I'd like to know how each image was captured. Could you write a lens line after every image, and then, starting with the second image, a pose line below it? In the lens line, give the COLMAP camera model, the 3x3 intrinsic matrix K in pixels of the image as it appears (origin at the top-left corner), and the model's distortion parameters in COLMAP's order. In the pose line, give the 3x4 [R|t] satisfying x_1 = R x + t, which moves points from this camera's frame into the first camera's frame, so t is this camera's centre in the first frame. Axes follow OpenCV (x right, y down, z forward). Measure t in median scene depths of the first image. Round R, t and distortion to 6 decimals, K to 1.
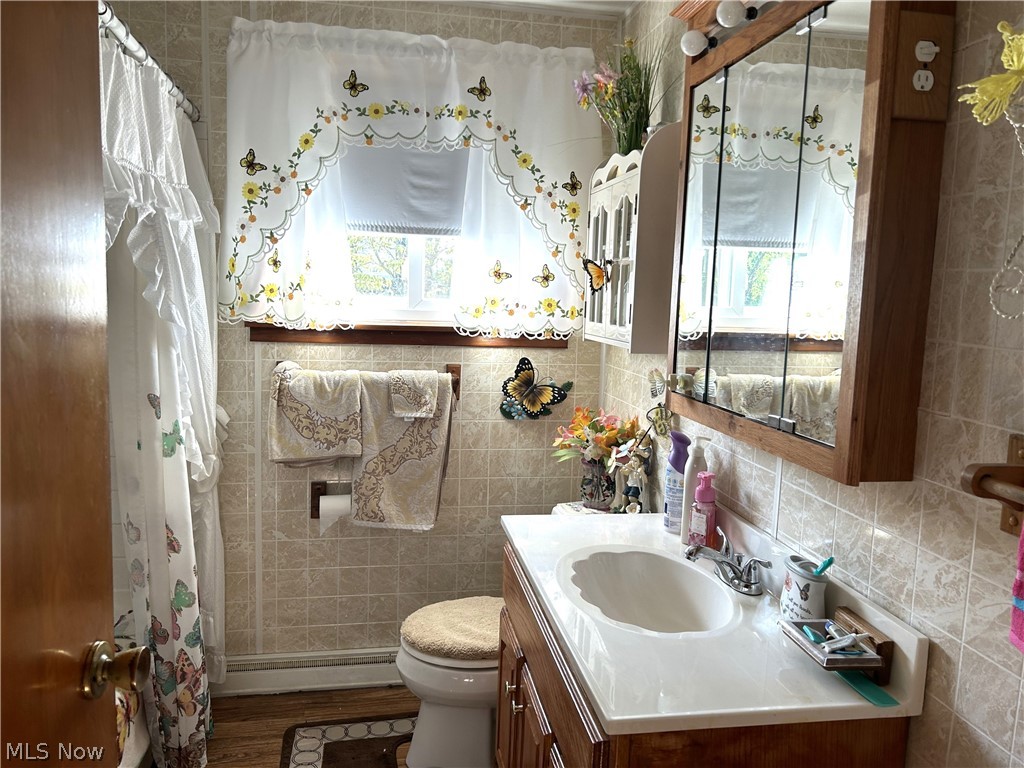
lens RADIAL K [[775.1, 0, 512.7], [0, 775.1, 397.0], [0, 0, 1]] dist [0.088903, -0.148935]
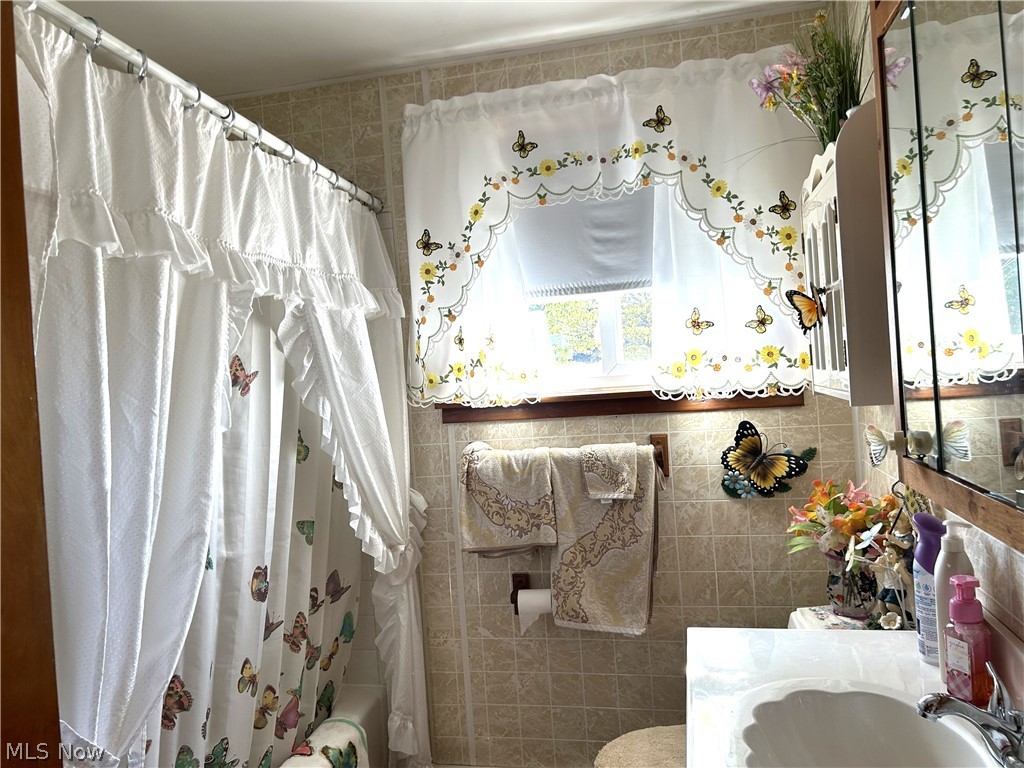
lens RADIAL K [[772.2, 0, 512.0], [0, 772.2, 384.0], [0, 0, 1]] dist [0.083049, -0.139198]
pose [[0.913211, -0.086793, -0.398137, 0.127578], [0.041770, 0.991845, -0.120413, -0.001399], [0.405341, 0.093332, 0.909389, 0.163022]]
